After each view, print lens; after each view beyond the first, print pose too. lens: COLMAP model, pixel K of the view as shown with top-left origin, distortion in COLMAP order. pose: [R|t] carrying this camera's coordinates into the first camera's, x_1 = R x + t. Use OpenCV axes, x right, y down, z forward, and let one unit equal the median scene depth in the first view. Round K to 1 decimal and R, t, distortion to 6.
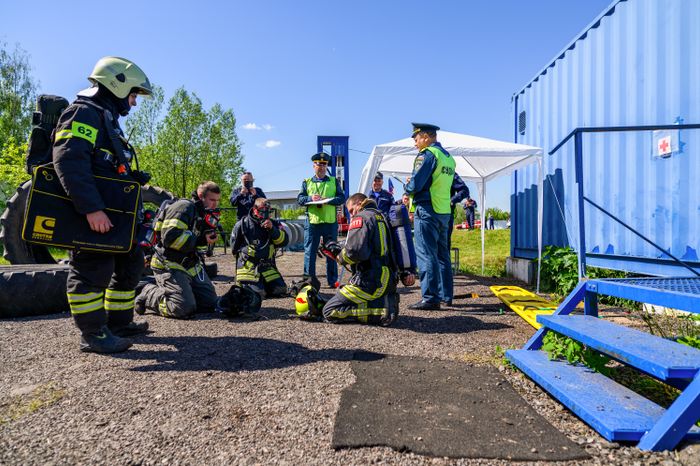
lens RADIAL K [[409.8, 0, 349.8], [0, 409.8, 235.4], [0, 0, 1]] dist [-0.002860, 0.000353]
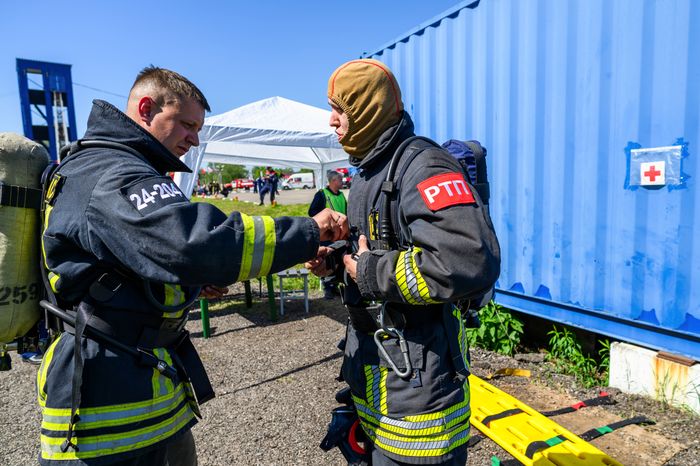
lens RADIAL K [[409.8, 0, 361.4], [0, 409.8, 218.1], [0, 0, 1]] dist [-0.002860, 0.000353]
pose [[0.819885, -0.068202, 0.568452, -0.075947], [0.017896, 0.995447, 0.093621, -0.200633], [-0.572249, -0.066585, 0.817372, 0.640116]]
